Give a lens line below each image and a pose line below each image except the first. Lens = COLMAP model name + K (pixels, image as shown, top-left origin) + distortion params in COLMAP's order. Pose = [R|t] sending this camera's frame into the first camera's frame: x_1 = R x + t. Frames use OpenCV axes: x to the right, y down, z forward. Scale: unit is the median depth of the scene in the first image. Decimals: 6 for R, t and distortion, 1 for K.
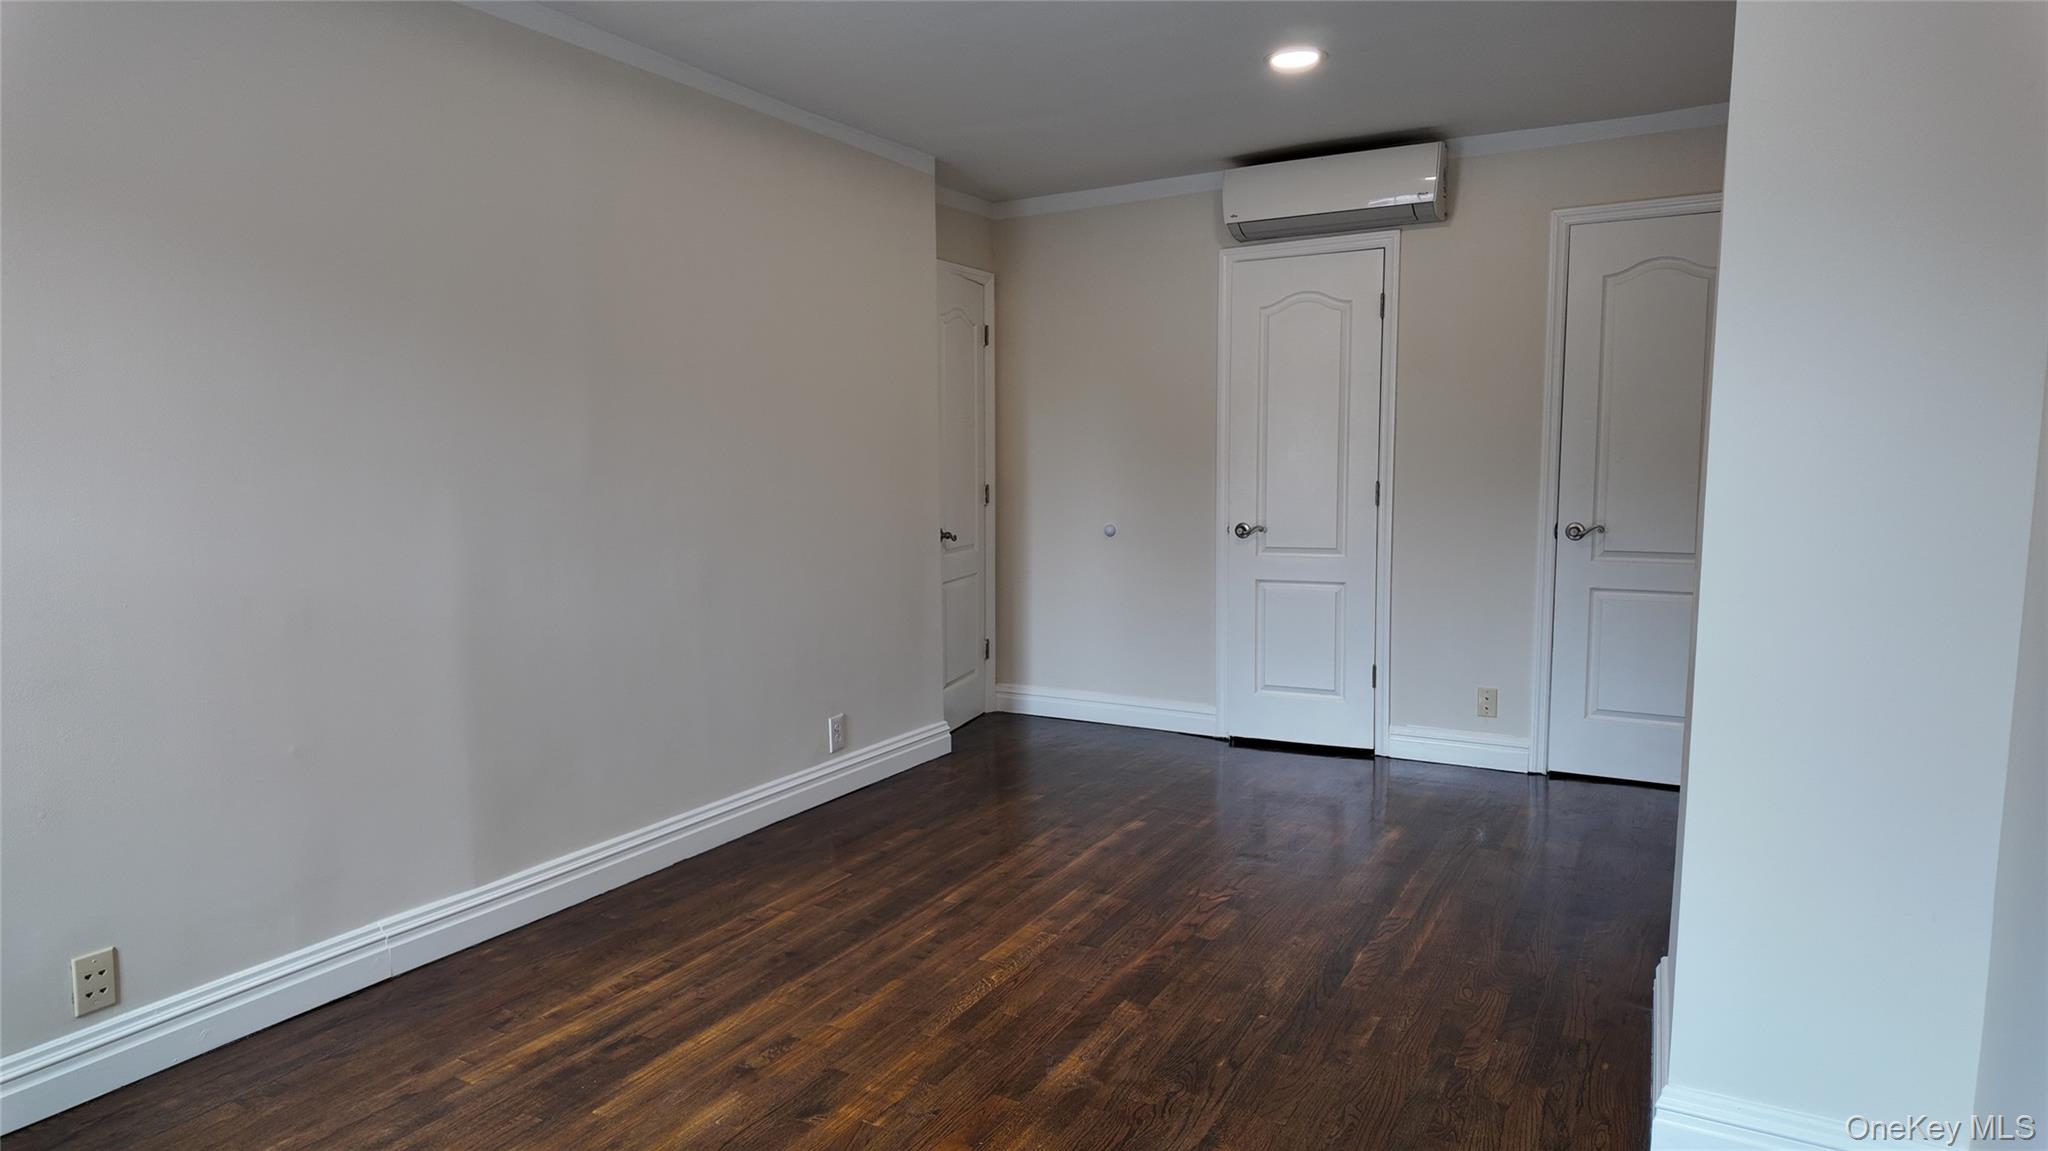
lens RADIAL K [[1199.2, 0, 1021.6], [0, 1199.2, 579.0], [0, 0, 1]] dist [0.051525, -0.046931]
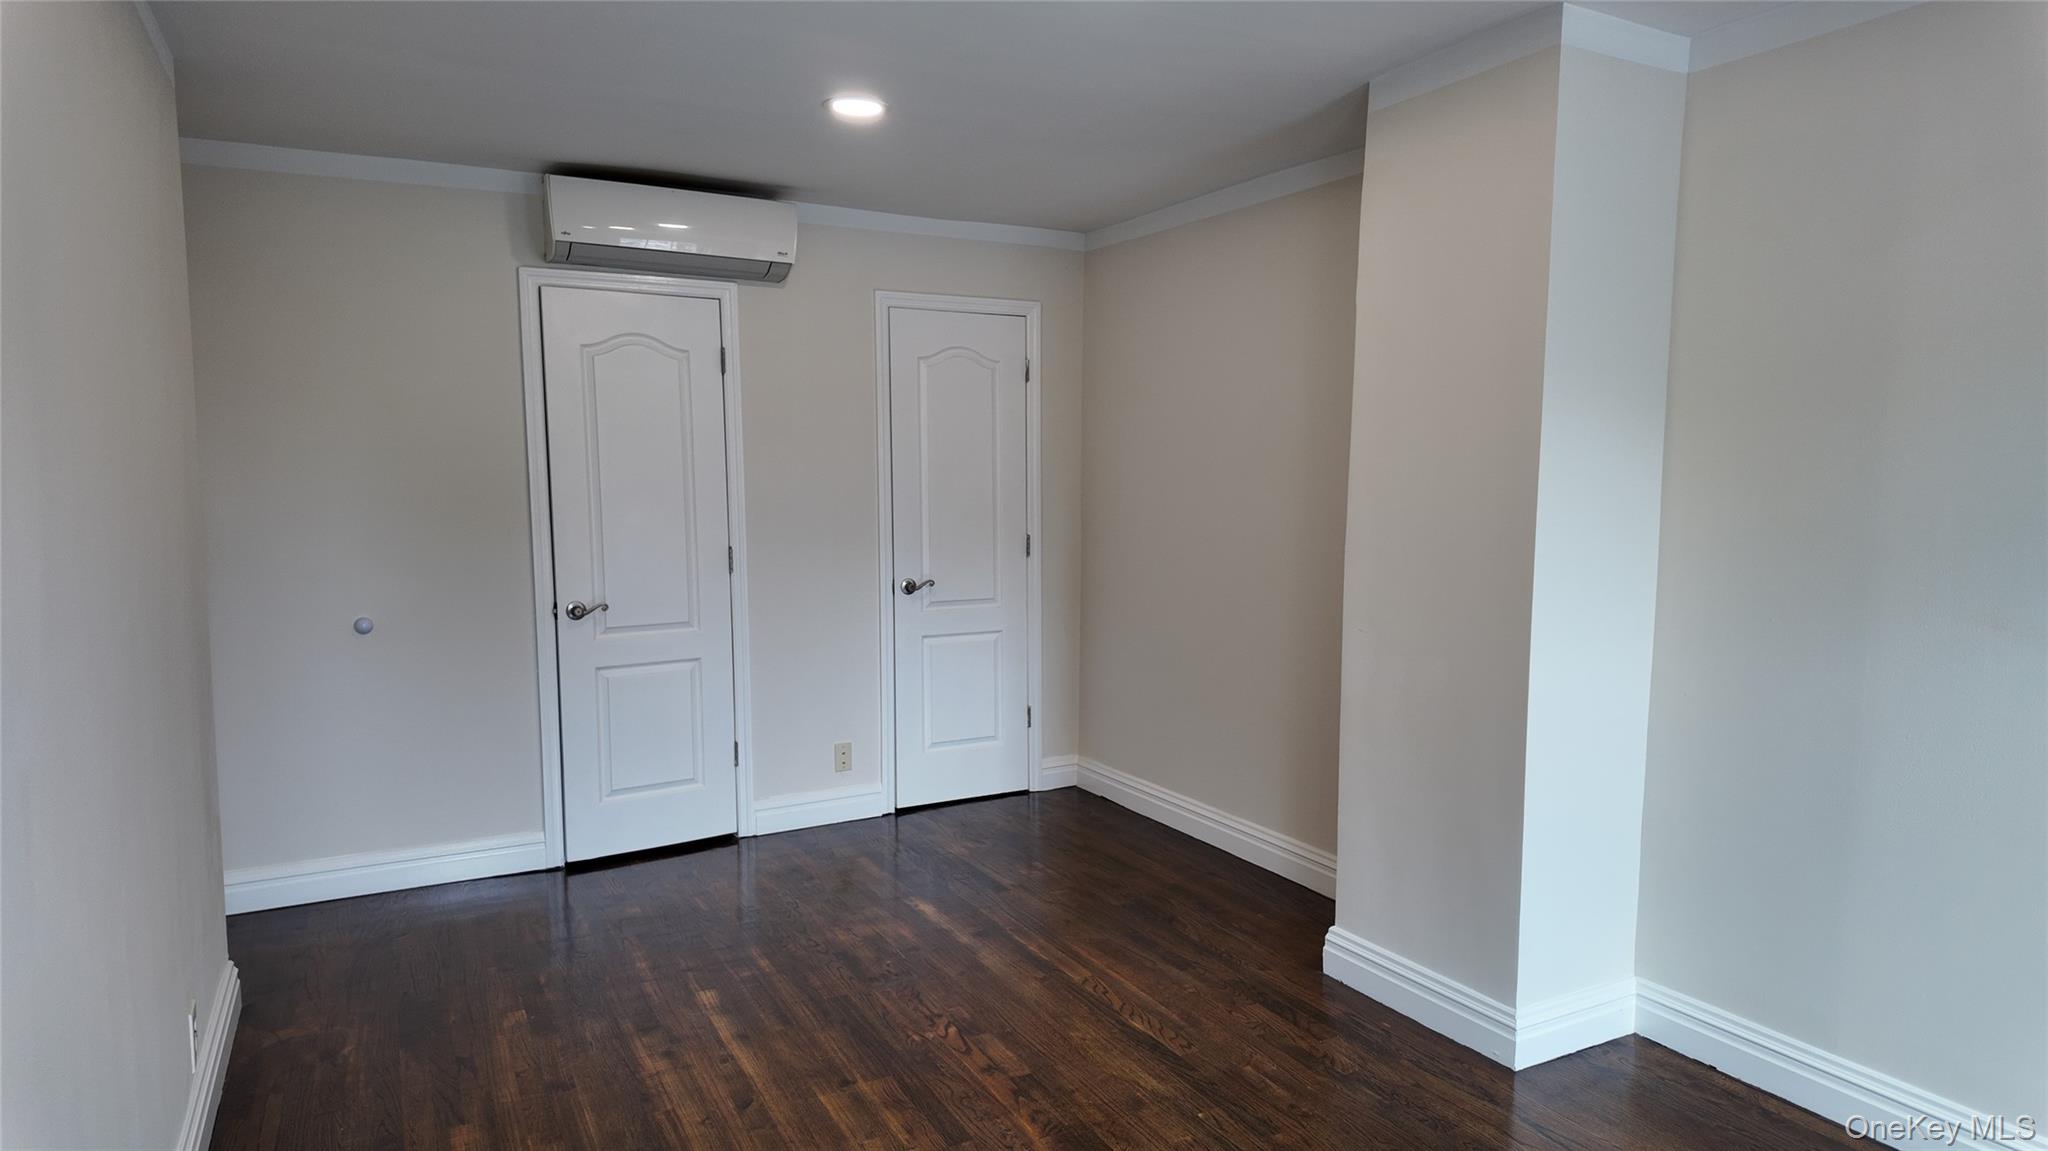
lens RADIAL K [[1199.2, 0, 1018.1], [0, 1199.2, 570.0], [0, 0, 1]] dist [0.051525, -0.046931]
pose [[0.524655, -0.064087, 0.848899, -0.410971], [0.085153, 0.996112, 0.022572, -0.069930], [-0.847046, 0.060444, 0.528072, 0.342474]]
